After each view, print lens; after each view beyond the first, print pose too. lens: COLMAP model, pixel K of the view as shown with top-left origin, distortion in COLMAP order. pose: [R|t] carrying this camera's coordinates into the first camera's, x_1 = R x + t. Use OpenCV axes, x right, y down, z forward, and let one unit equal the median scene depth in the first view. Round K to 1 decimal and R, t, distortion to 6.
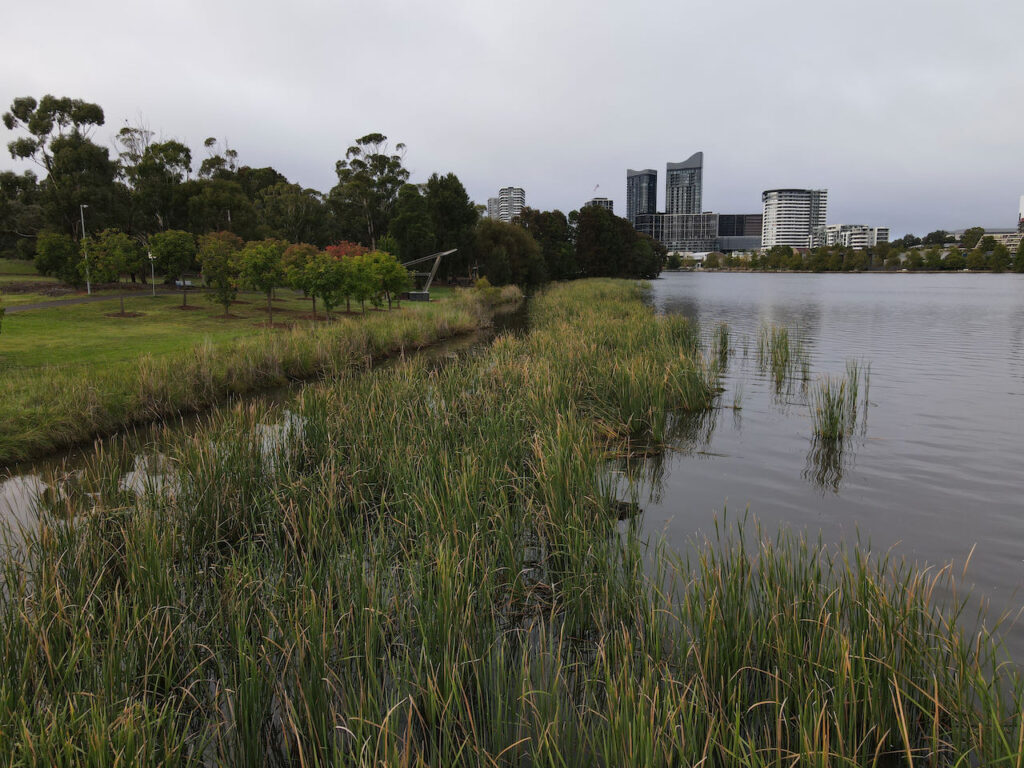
lens RADIAL K [[730.1, 0, 512.0], [0, 730.1, 384.0], [0, 0, 1]] dist [-0.000689, -0.003639]
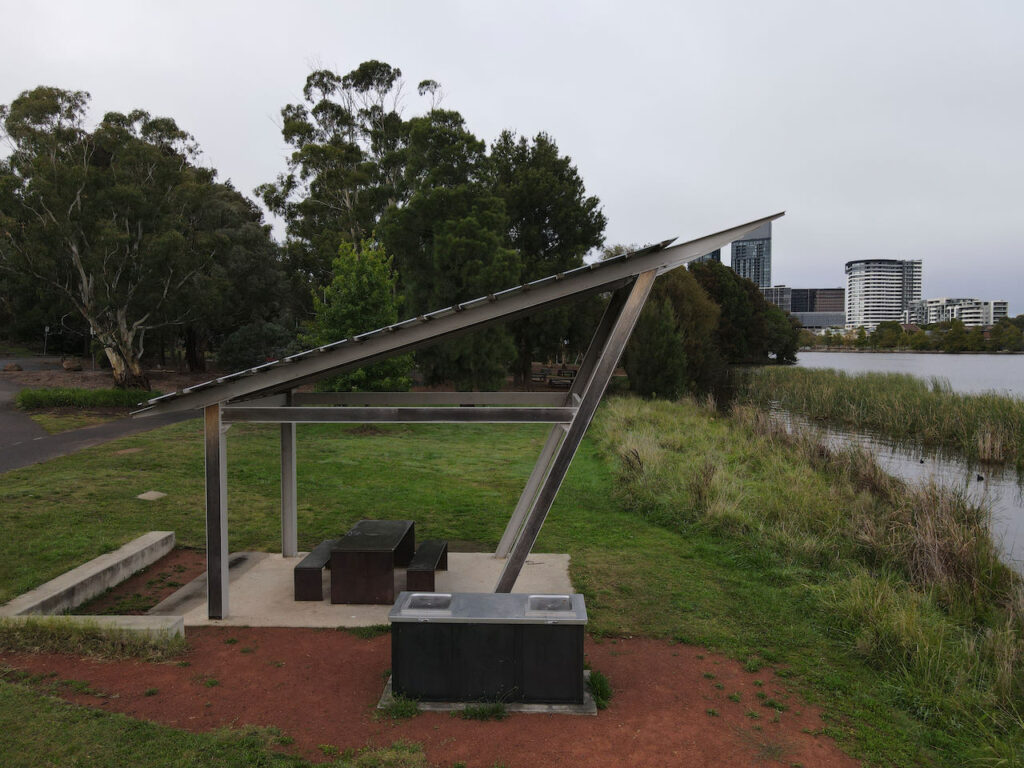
lens RADIAL K [[728.7, 0, 512.0], [0, 728.7, 384.0], [0, 0, 1]] dist [0.002463, 0.002542]
pose [[0.998381, 0.006958, -0.056455, -0.073426], [-0.012819, 0.994481, -0.104130, -0.091055], [0.055419, 0.104686, 0.992960, 0.558953]]
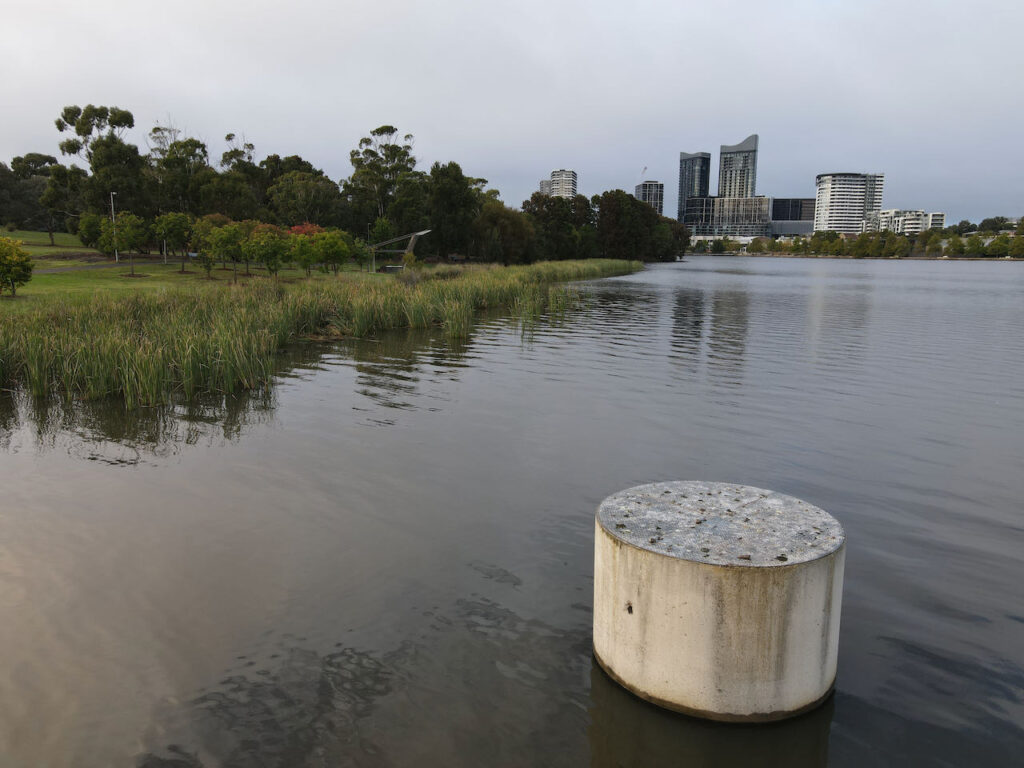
lens RADIAL K [[728.7, 0, 512.0], [0, 728.7, 384.0], [0, 0, 1]] dist [0.002463, 0.002542]
pose [[0.996552, 0.027580, -0.078255, 0.100487], [-0.025690, 0.999356, 0.025049, 0.019418], [0.078896, -0.022953, 0.996619, -0.106662]]
